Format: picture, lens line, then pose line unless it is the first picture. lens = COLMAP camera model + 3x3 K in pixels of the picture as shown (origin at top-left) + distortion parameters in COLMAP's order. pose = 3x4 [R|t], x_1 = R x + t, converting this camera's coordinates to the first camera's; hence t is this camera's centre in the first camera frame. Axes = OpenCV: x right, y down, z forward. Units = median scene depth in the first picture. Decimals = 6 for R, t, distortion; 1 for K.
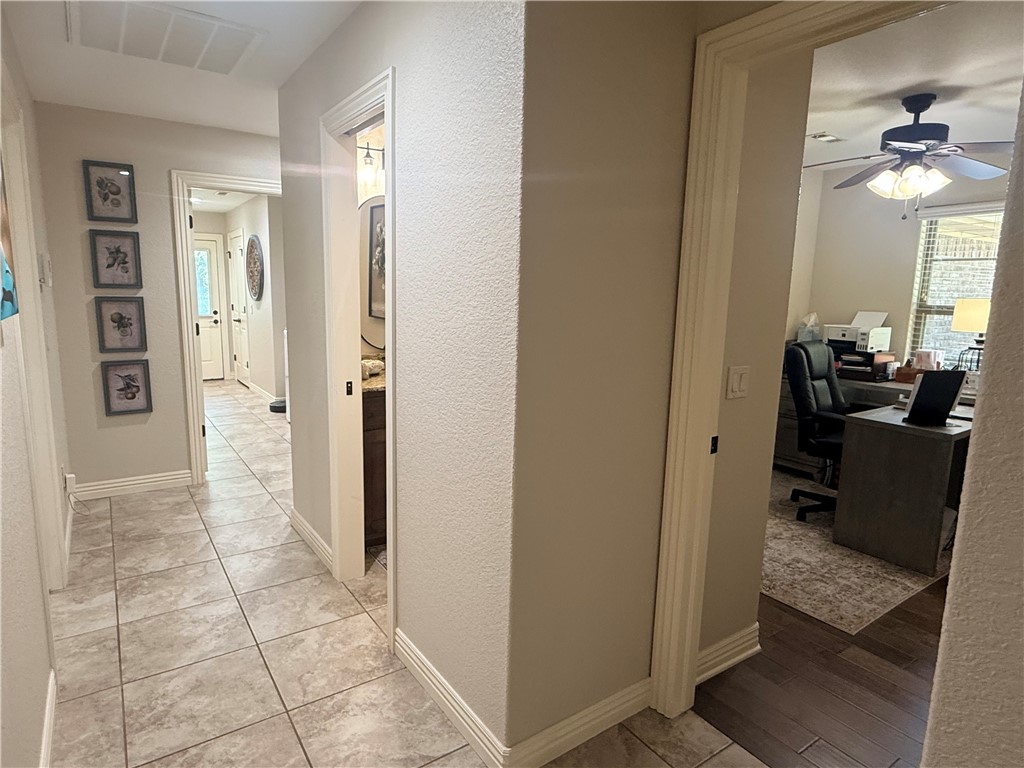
lens RADIAL K [[591.3, 0, 508.7], [0, 591.3, 380.5], [0, 0, 1]] dist [0.000773, 0.000027]
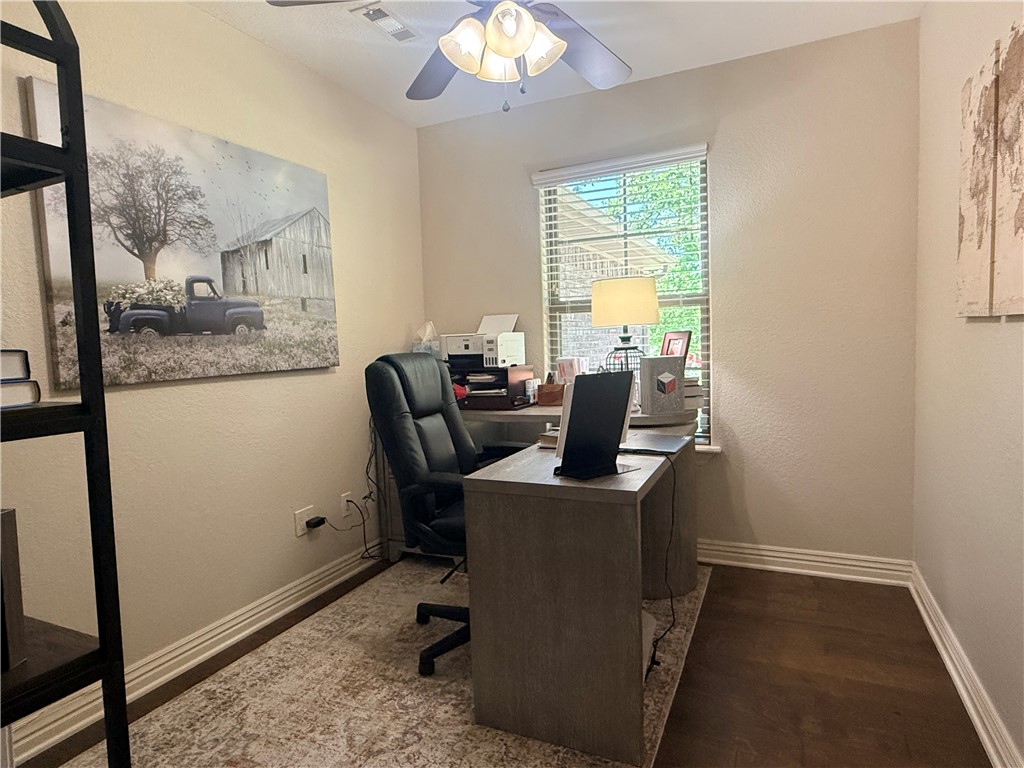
lens RADIAL K [[591.3, 0, 508.7], [0, 591.3, 380.5], [0, 0, 1]] dist [0.000773, 0.000027]
pose [[0.860843, -0.088994, 0.501028, 0.269515], [0.133326, 0.989638, -0.053293, 0.005050], [-0.491094, 0.112677, 0.863788, 0.399962]]
